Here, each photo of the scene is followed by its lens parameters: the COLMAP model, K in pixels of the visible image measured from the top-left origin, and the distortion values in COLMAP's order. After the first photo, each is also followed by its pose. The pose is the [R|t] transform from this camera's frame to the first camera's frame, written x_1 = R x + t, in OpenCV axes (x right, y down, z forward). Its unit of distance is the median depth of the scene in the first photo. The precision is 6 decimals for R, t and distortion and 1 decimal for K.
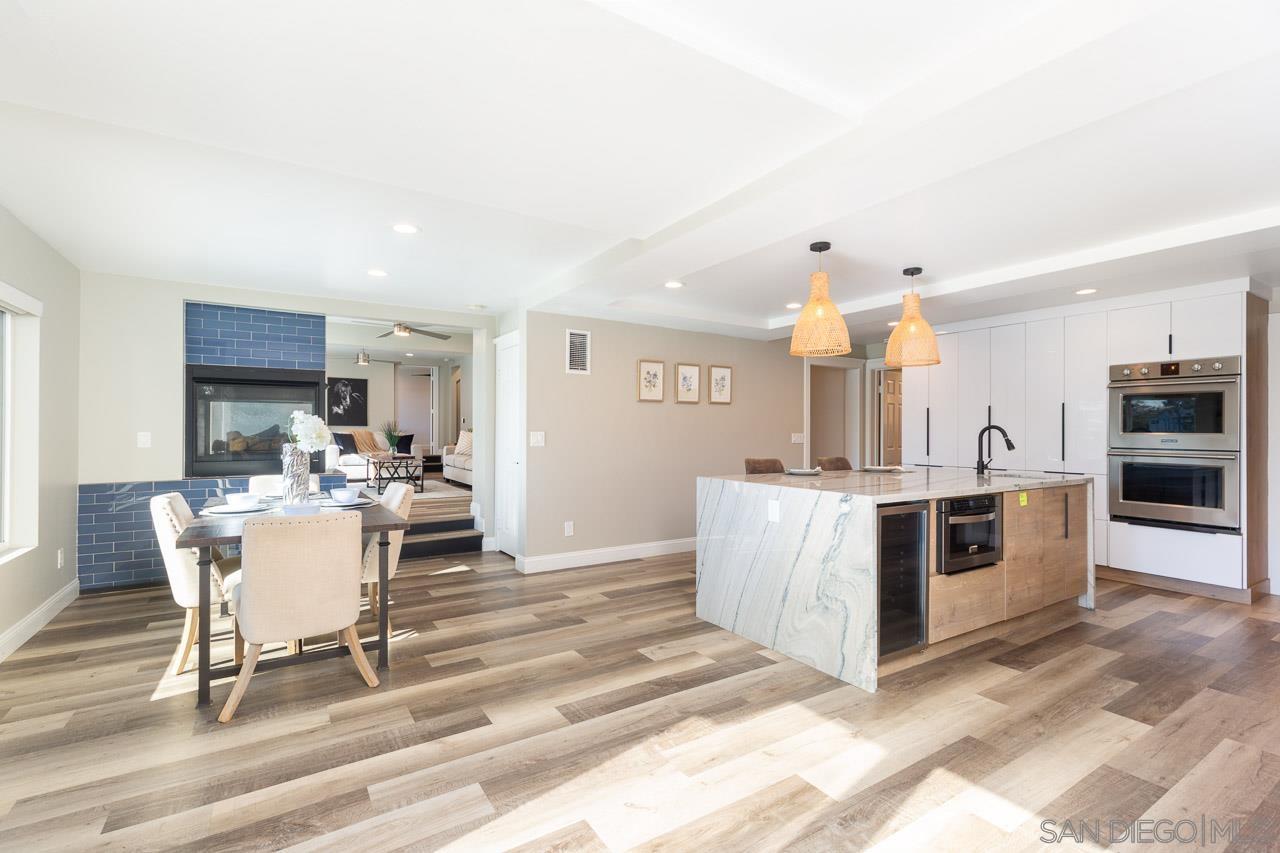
lens RADIAL K [[576.9, 0, 635.3], [0, 576.9, 434.2], [0, 0, 1]] dist [0.010354, -0.000967]
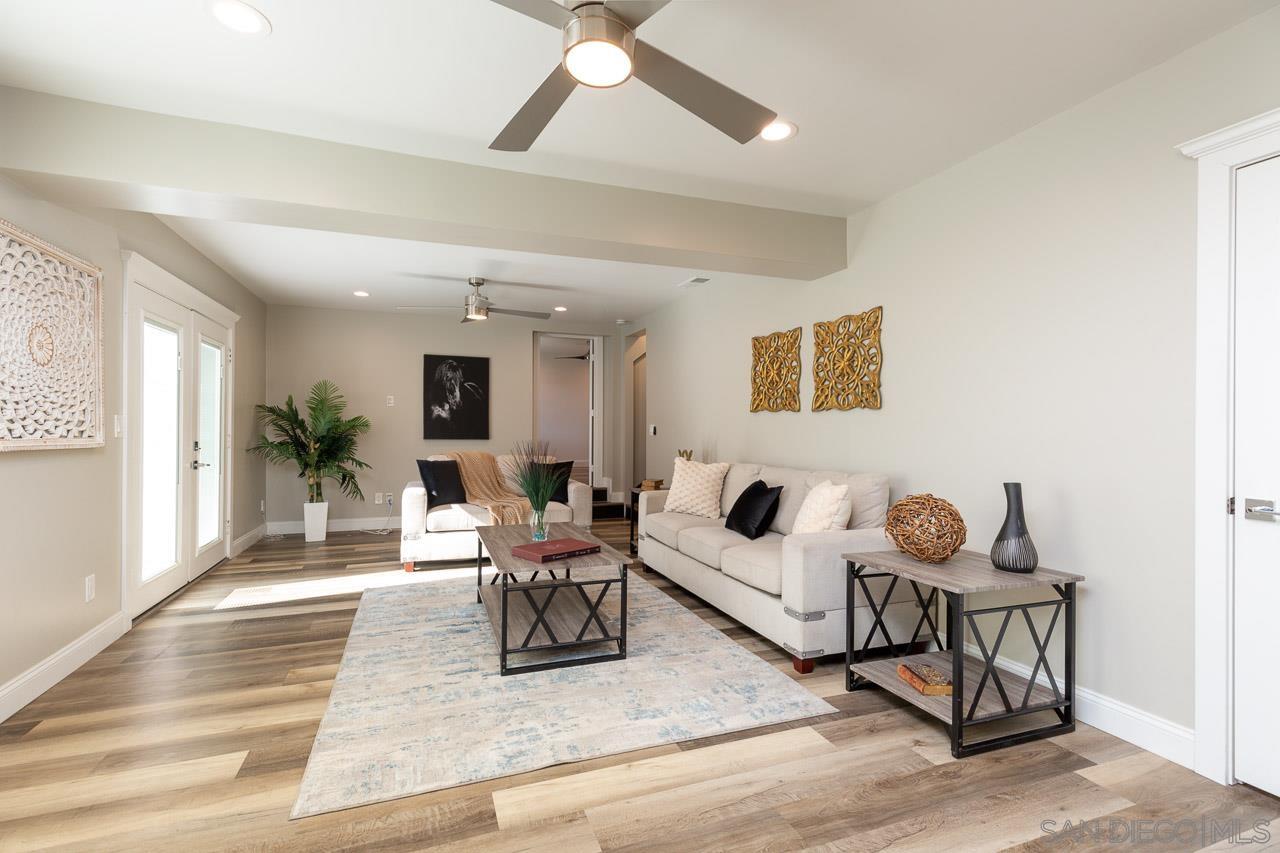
lens RADIAL K [[576.9, 0, 640.3], [0, 576.9, 428.3], [0, 0, 1]] dist [0.010354, -0.000967]
pose [[0.980906, 0.003922, -0.194444, -0.543439], [-0.005341, 0.999963, -0.006778, -0.058480], [0.194410, 0.007687, 0.980890, 1.240335]]
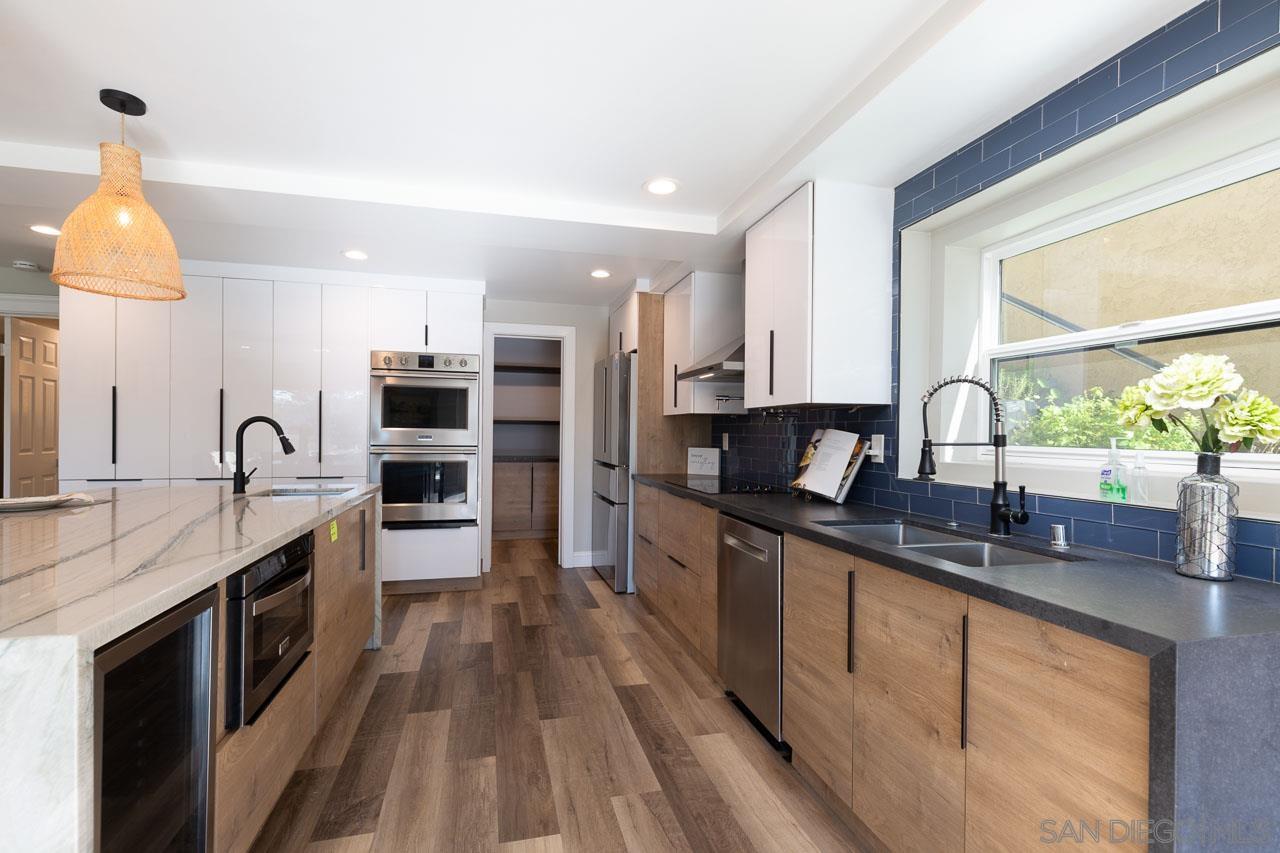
lens RADIAL K [[576.9, 0, 626.4], [0, 576.9, 430.3], [0, 0, 1]] dist [0.010354, -0.000967]
pose [[0.321908, -0.001504, 0.946770, 0.127981], [-0.001776, 0.999996, 0.002192, -0.001827], [-0.946769, -0.002388, 0.321904, 0.380472]]
